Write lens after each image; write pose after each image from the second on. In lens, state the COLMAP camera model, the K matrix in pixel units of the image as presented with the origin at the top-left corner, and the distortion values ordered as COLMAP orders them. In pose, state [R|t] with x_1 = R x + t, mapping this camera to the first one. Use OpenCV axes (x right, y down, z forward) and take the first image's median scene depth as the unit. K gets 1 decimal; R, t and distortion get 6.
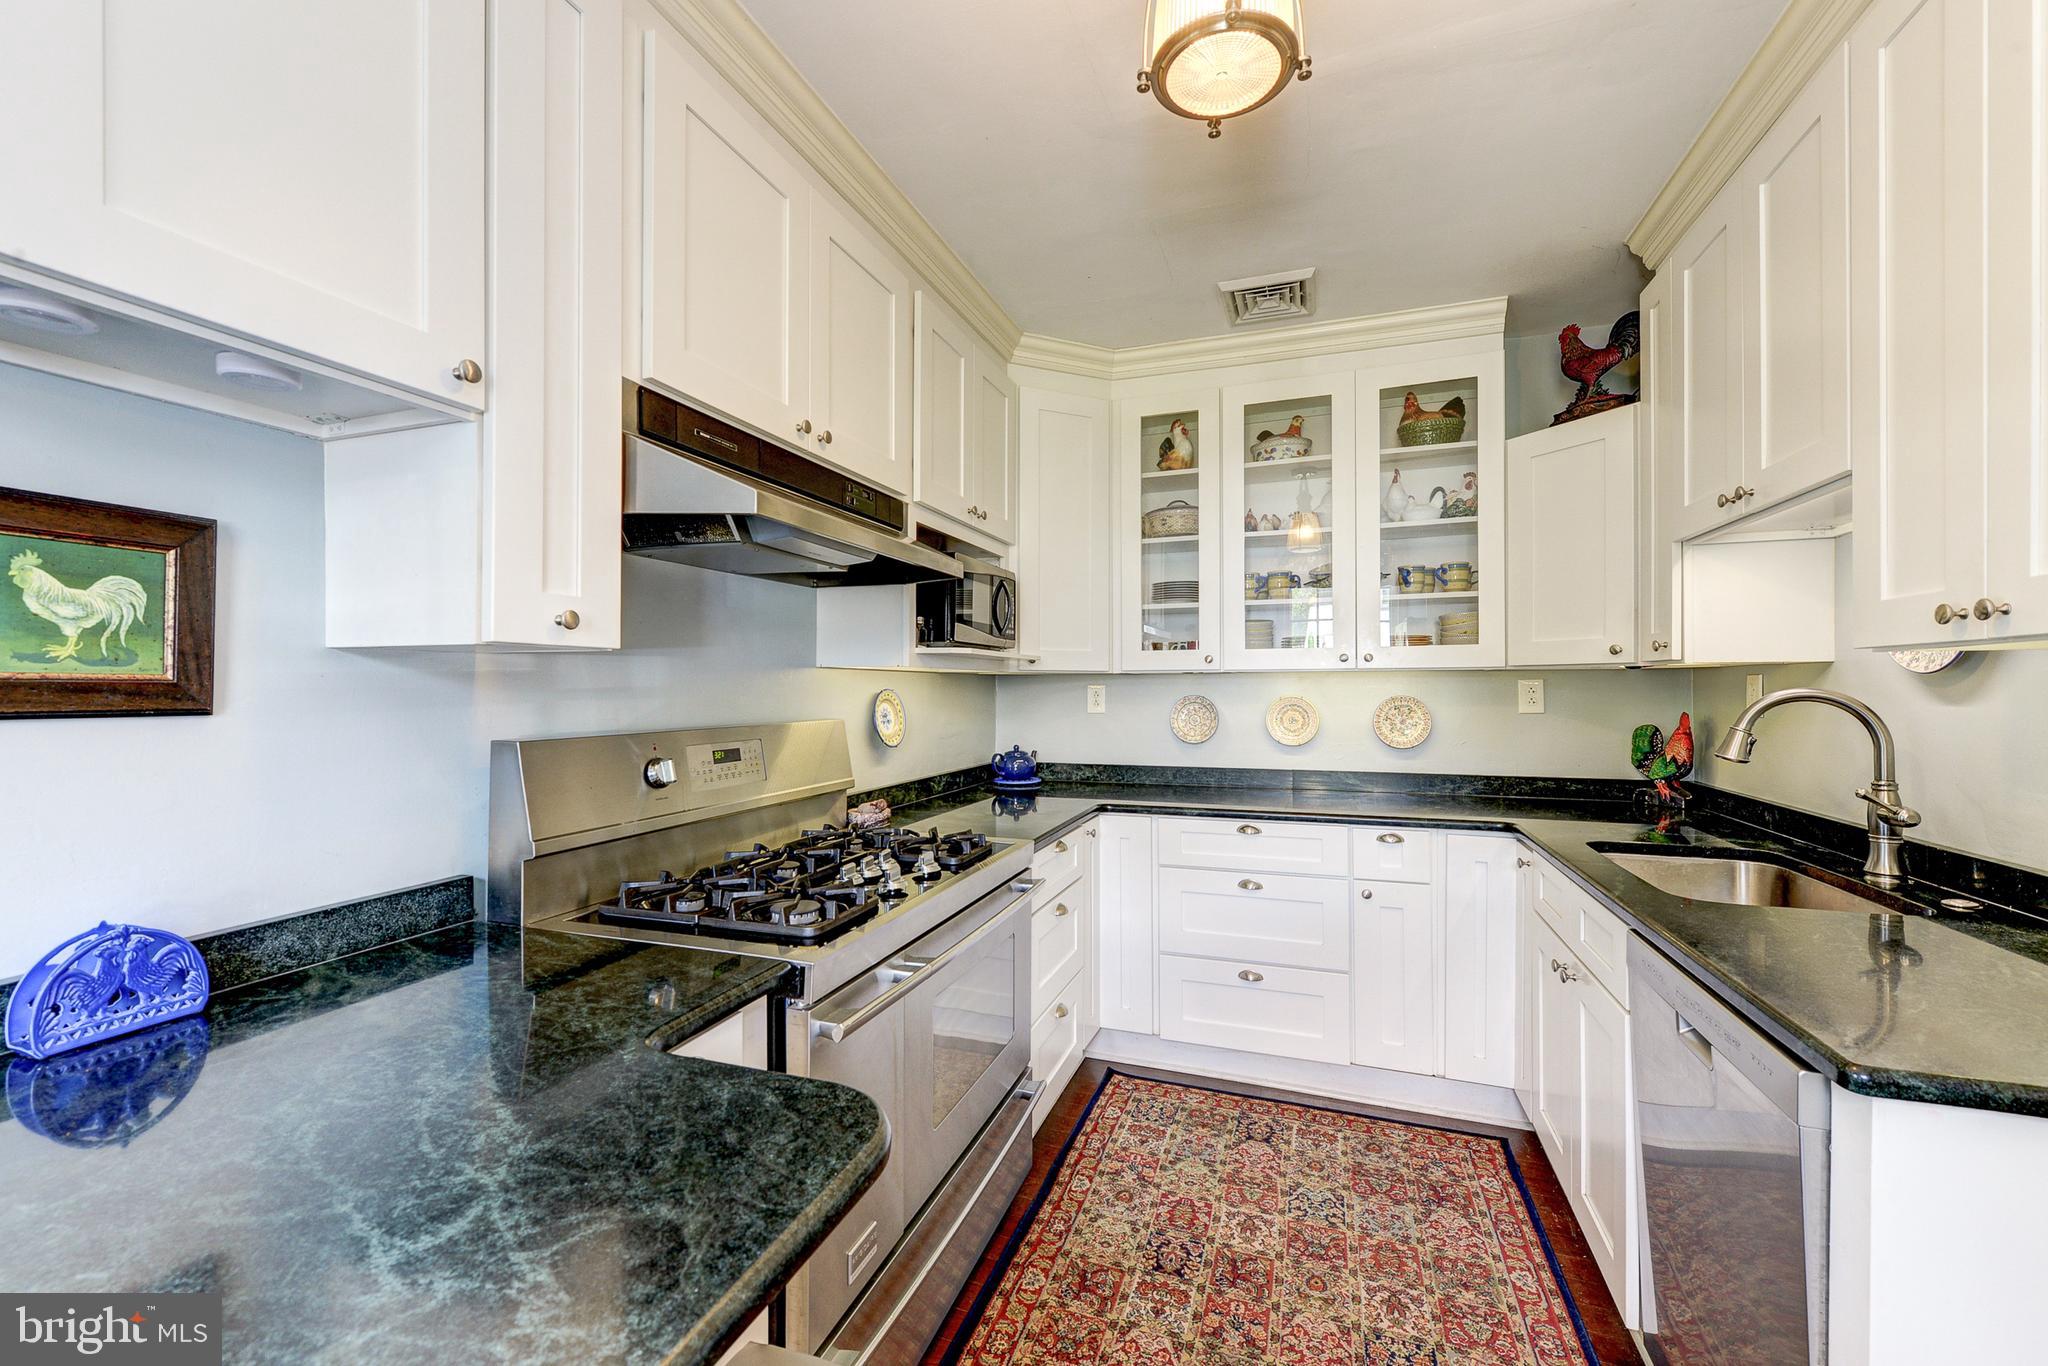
lens RADIAL K [[840.8, 0, 1008.6], [0, 840.8, 678.3], [0, 0, 1]] dist [0.006979, -0.003217]
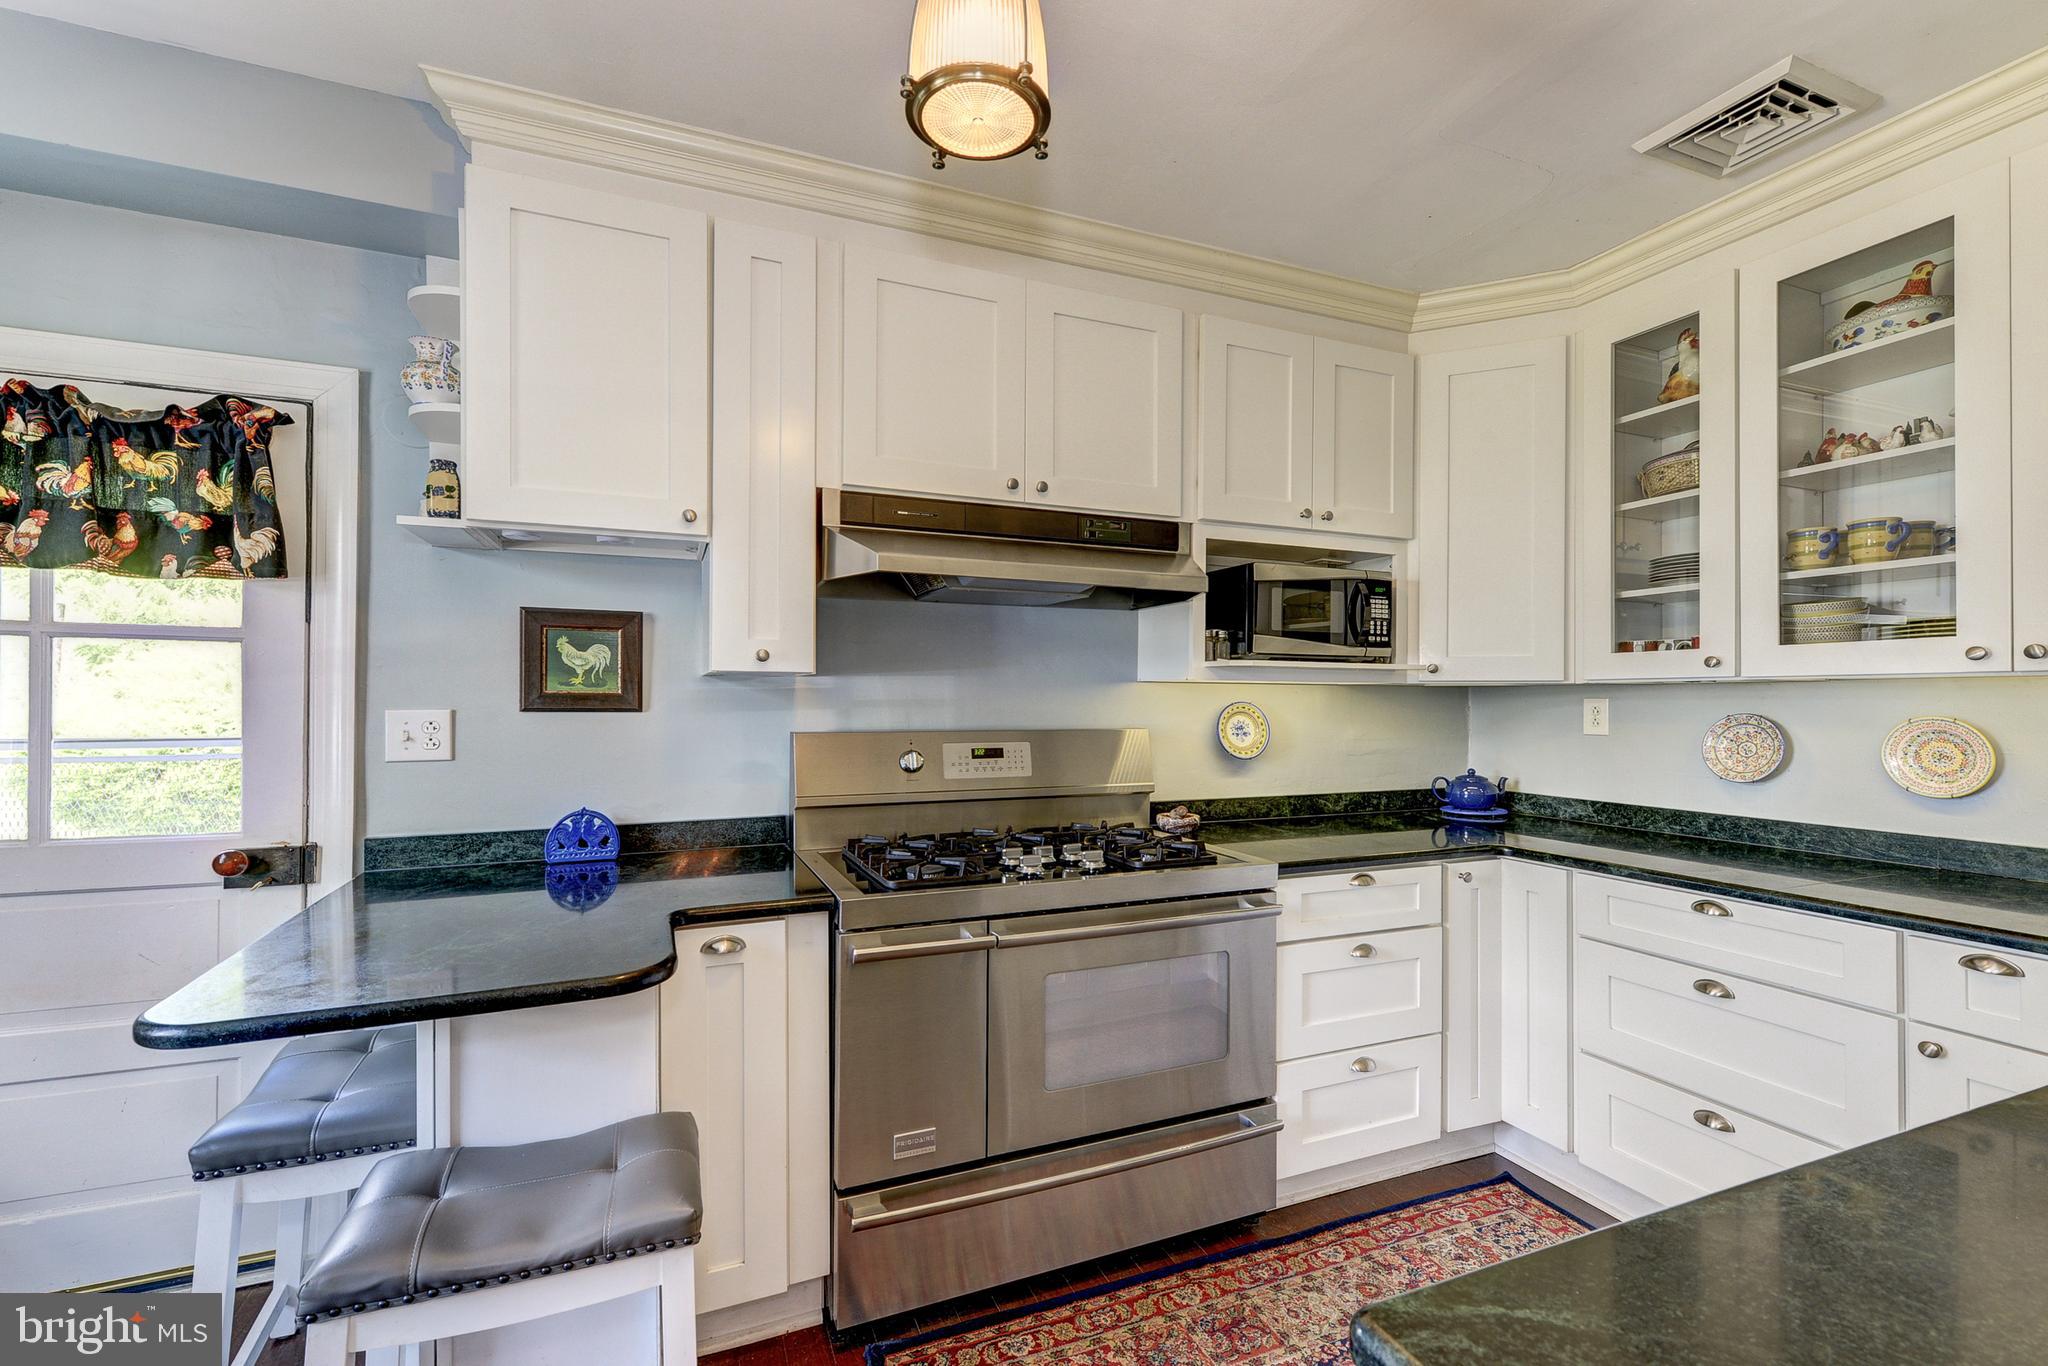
lens RADIAL K [[840.8, 0, 1018.9], [0, 840.8, 685.7], [0, 0, 1]] dist [0.006979, -0.003217]
pose [[0.692431, -0.006008, -0.721459, 0.444378], [0.003199, 0.999981, -0.005257, -0.001363], [0.721477, 0.001332, 0.692437, 0.120742]]
